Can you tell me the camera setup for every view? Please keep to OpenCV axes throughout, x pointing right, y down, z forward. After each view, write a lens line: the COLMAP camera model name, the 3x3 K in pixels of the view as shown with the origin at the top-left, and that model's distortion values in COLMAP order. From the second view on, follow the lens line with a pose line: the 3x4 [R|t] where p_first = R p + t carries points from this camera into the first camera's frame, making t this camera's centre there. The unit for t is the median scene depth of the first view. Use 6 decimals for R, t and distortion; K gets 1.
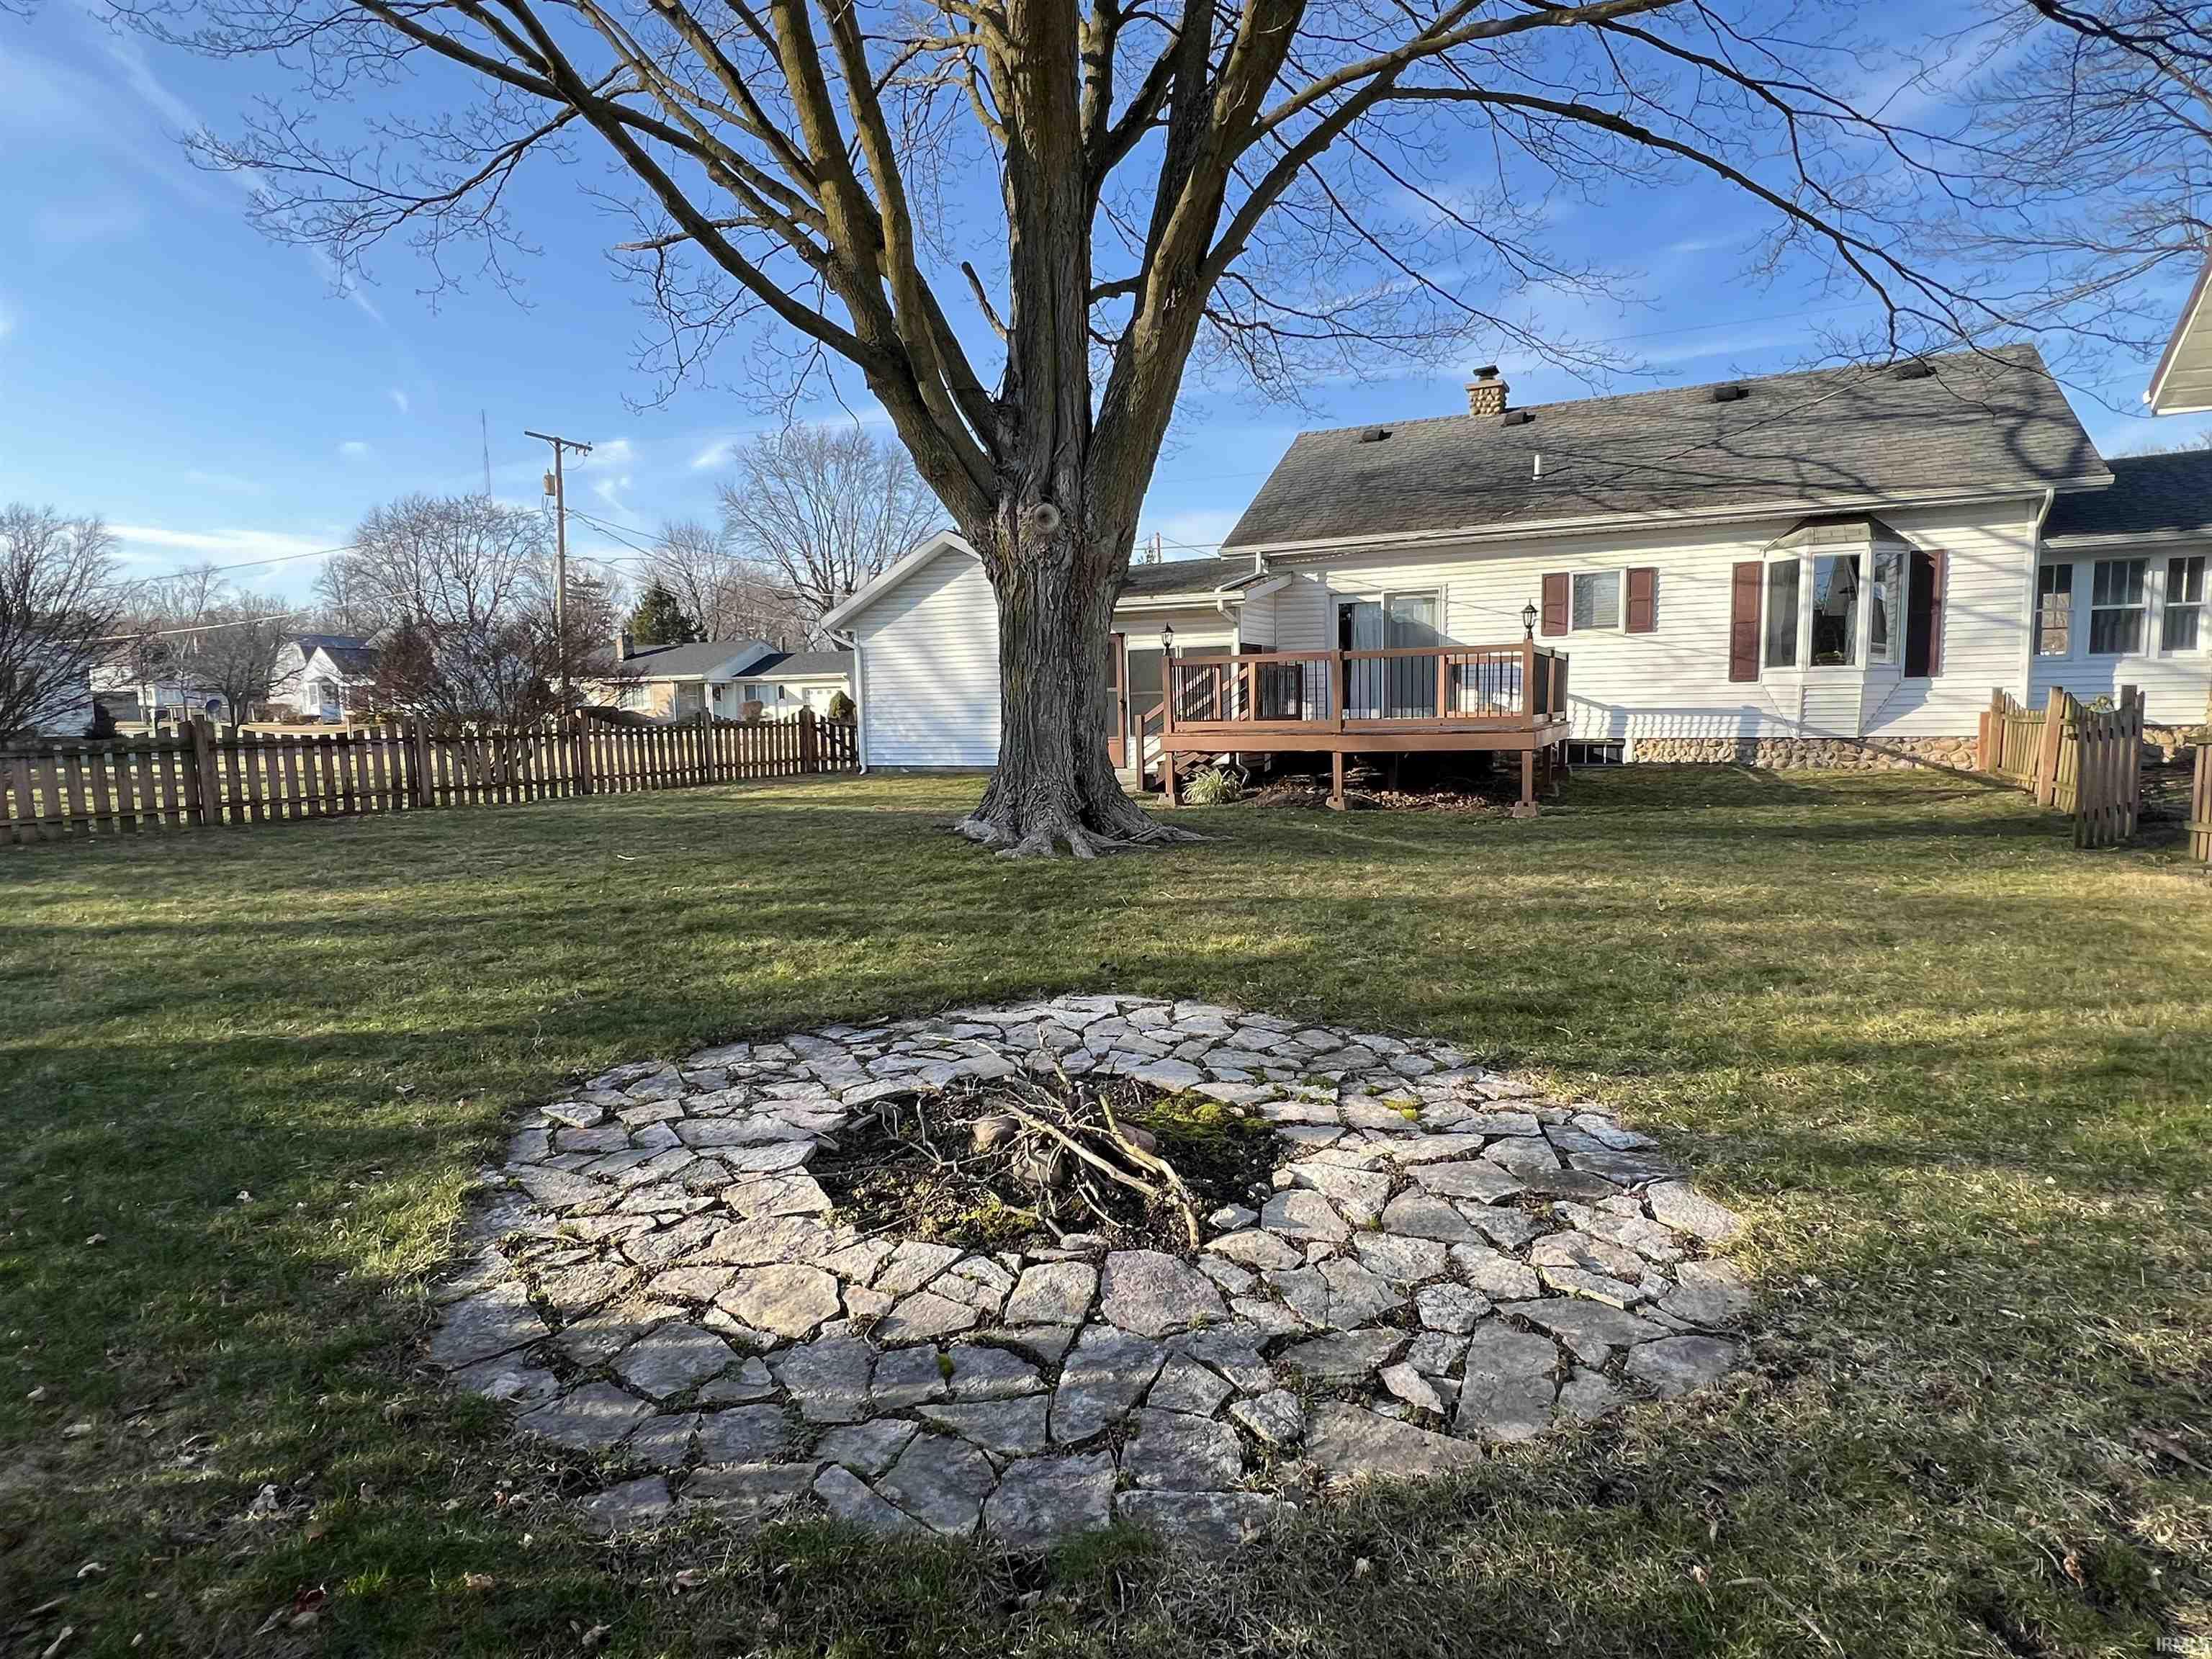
lens RADIAL K [[1223.6, 0, 1106.0], [0, 1223.6, 829.5], [0, 0, 1]] dist [0.024698, -0.000007]
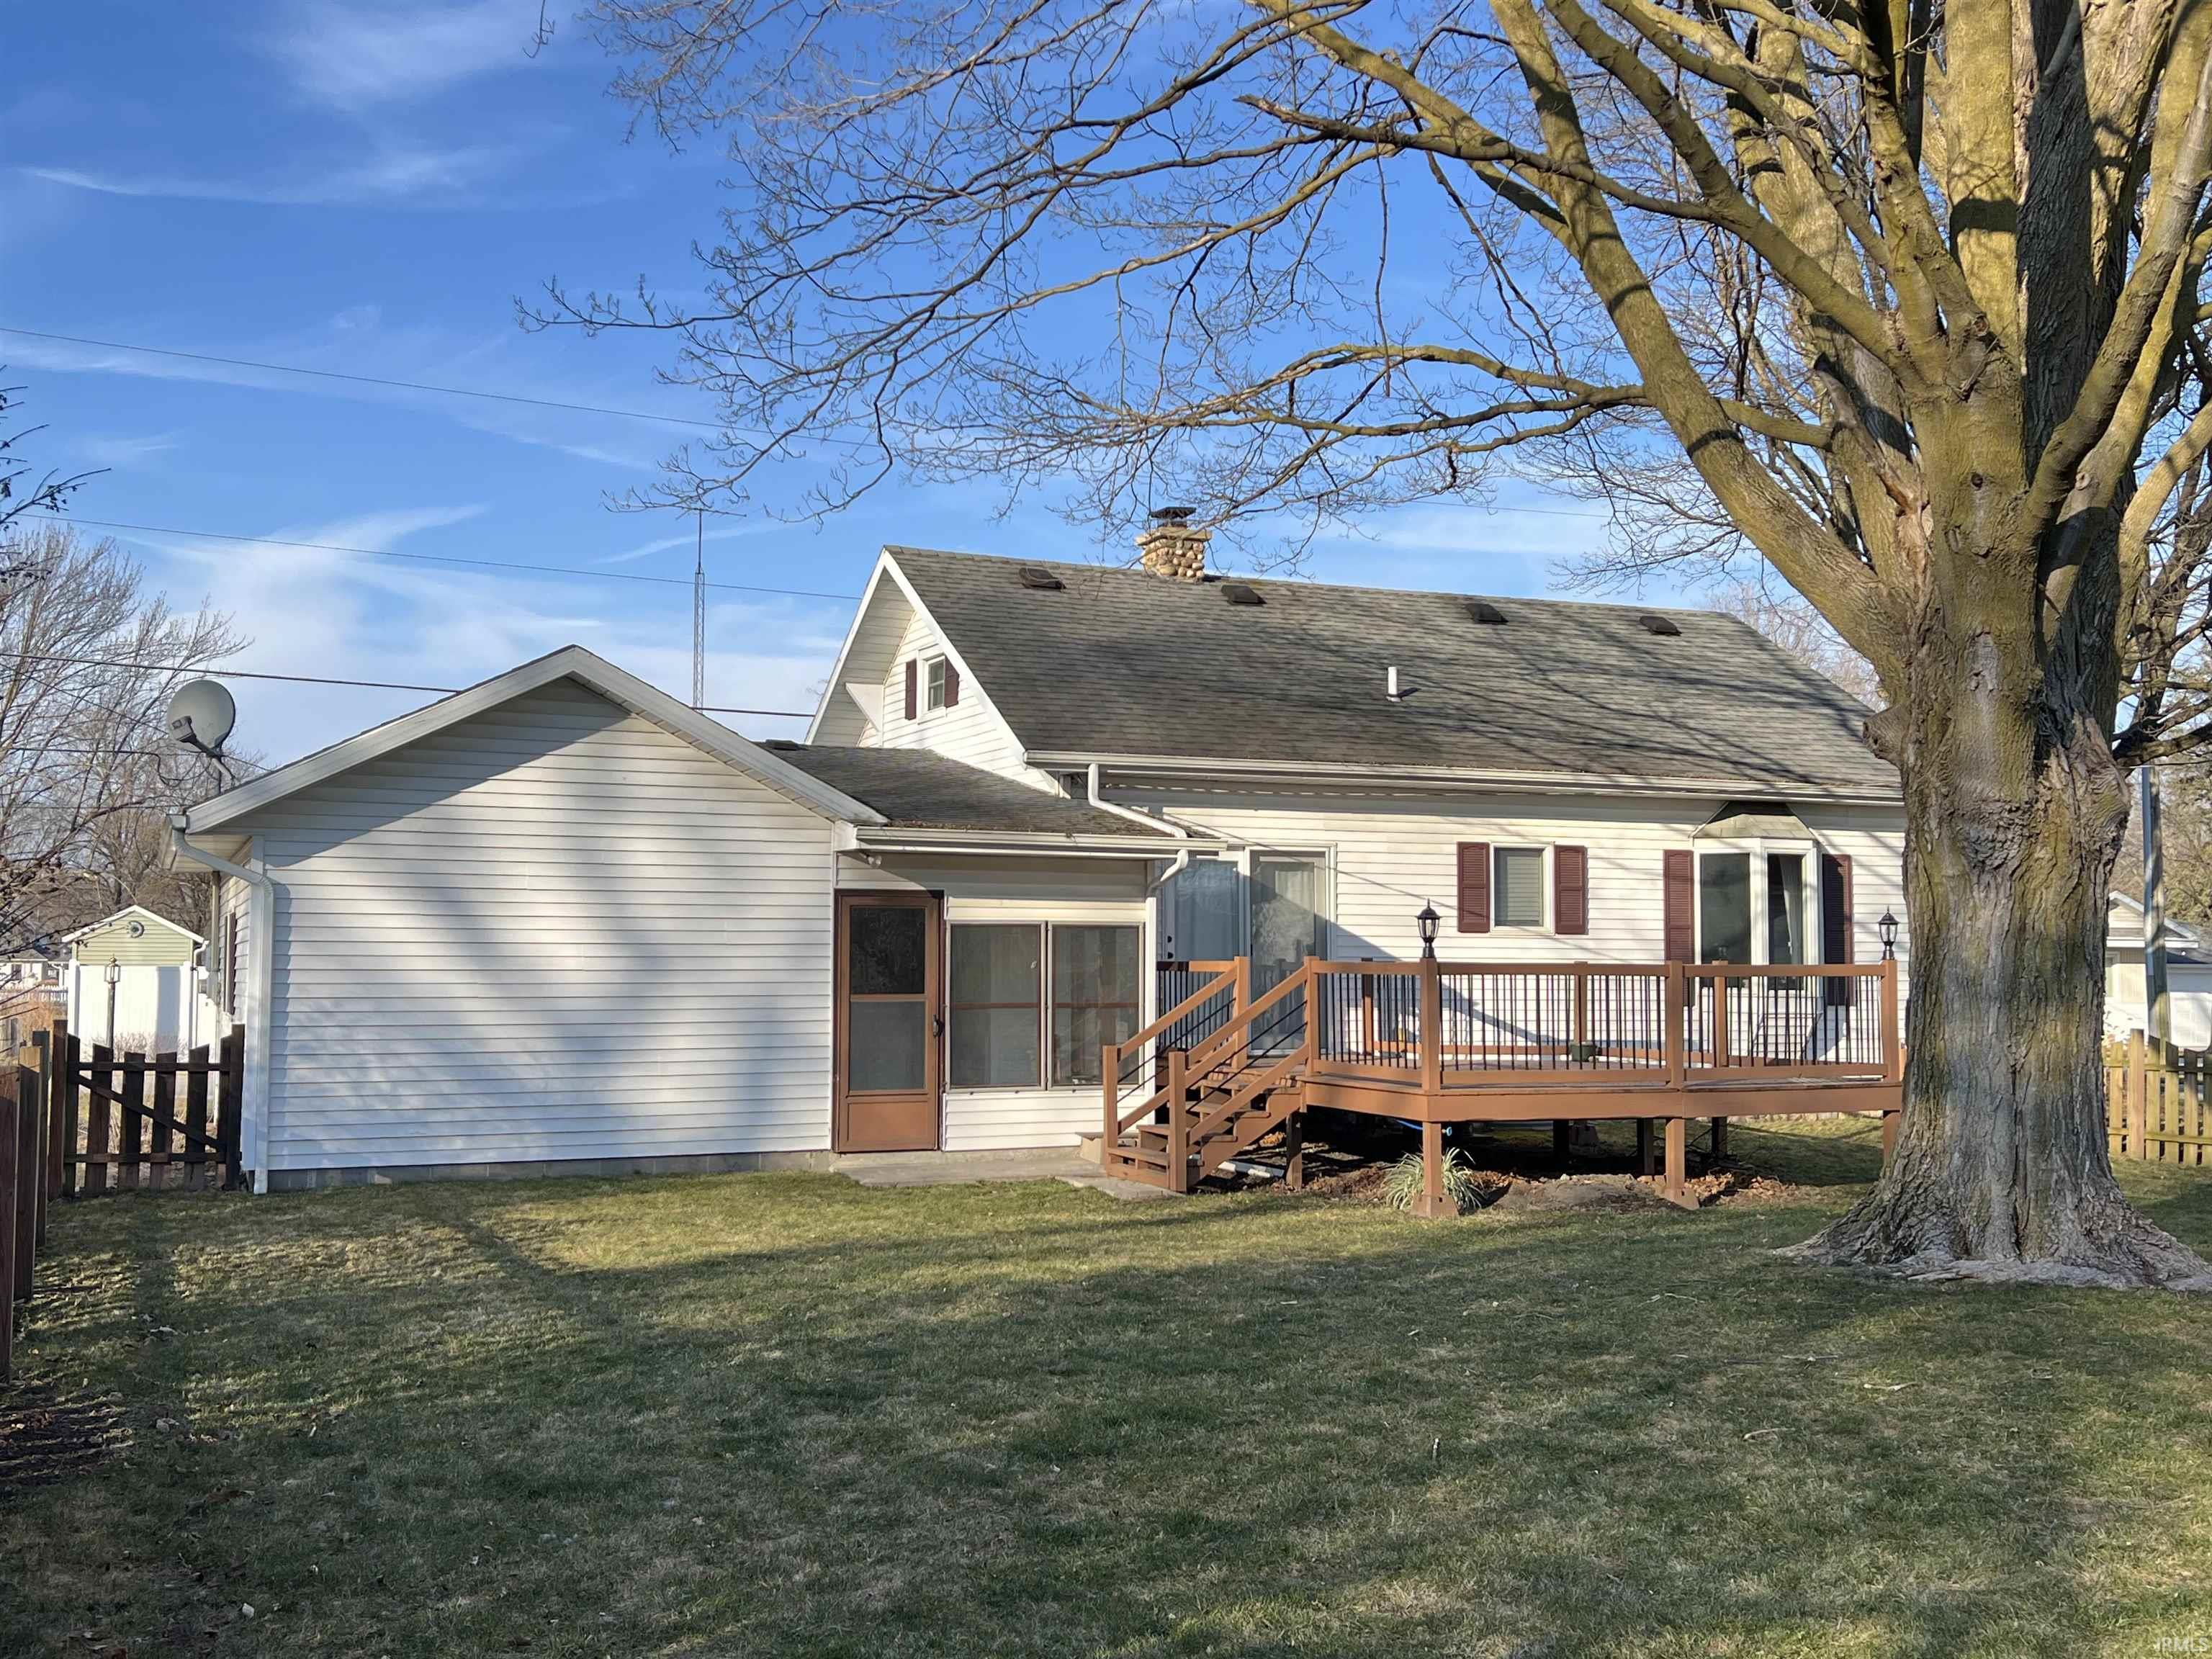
lens RADIAL K [[2275.4, 0, 1106.0], [0, 2275.4, 829.5], [0, 0, 1]] dist [0.154396, -0.276971]
pose [[0.652229, 0.071592, 0.754634, -0.775138], [0.063080, 0.986951, -0.148151, -0.040938], [-0.755393, 0.144231, 0.639202, 0.353127]]
